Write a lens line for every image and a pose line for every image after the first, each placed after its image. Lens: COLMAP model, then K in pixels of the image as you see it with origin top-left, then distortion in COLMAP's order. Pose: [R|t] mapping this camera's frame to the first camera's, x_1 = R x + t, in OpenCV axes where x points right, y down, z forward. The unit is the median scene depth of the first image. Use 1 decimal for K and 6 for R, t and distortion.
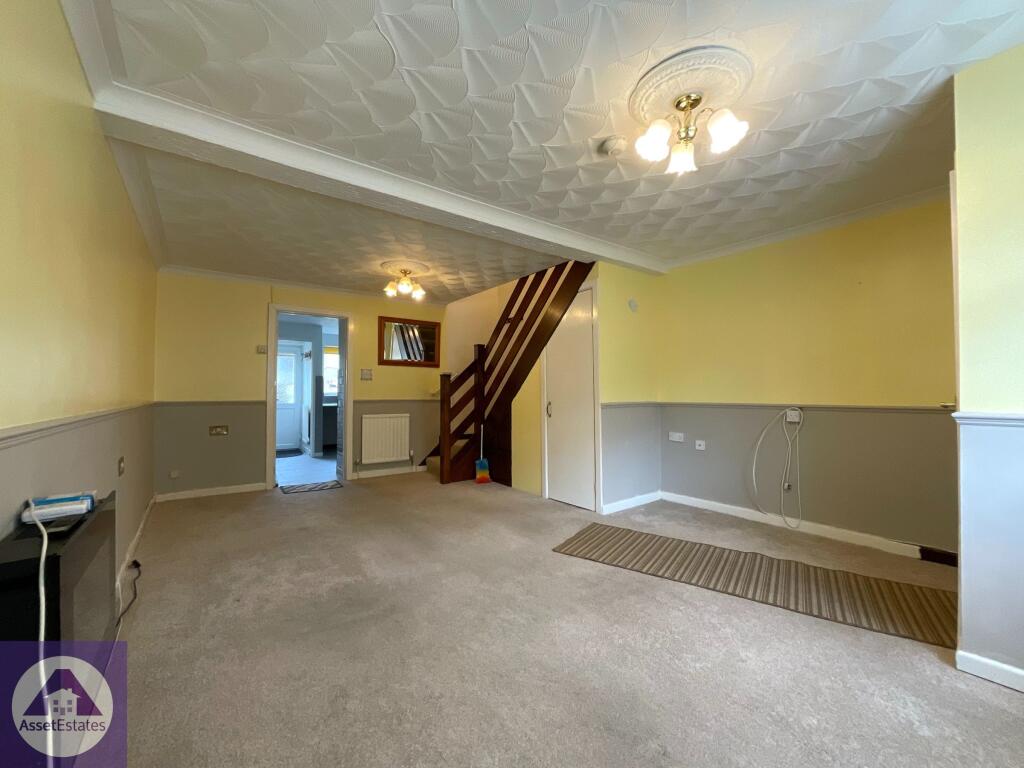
lens RADIAL K [[414.3, 0, 510.7], [0, 414.3, 385.1], [0, 0, 1]] dist [0.001045, 0.000621]
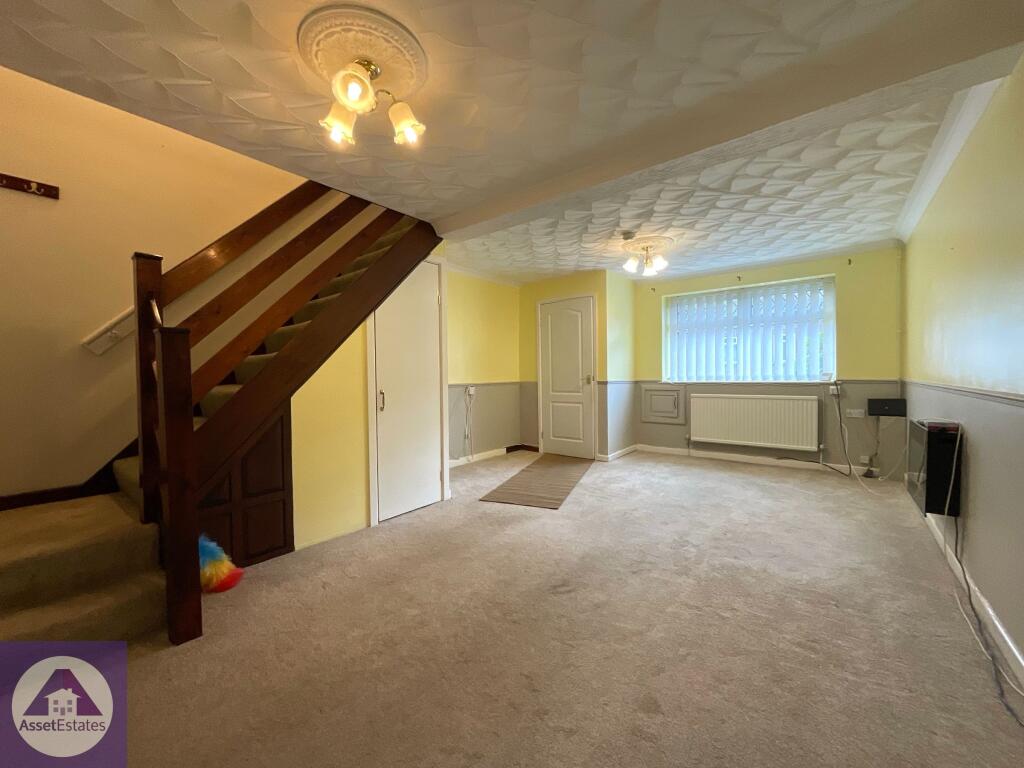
lens RADIAL K [[414.3, 0, 510.7], [0, 414.3, 385.1], [0, 0, 1]] dist [0.001045, 0.000621]
pose [[-0.262748, -0.016487, 0.964724, -0.670066], [0.003251, 0.999833, 0.017972, 0.019792], [-0.964859, 0.007859, -0.262650, 0.966606]]
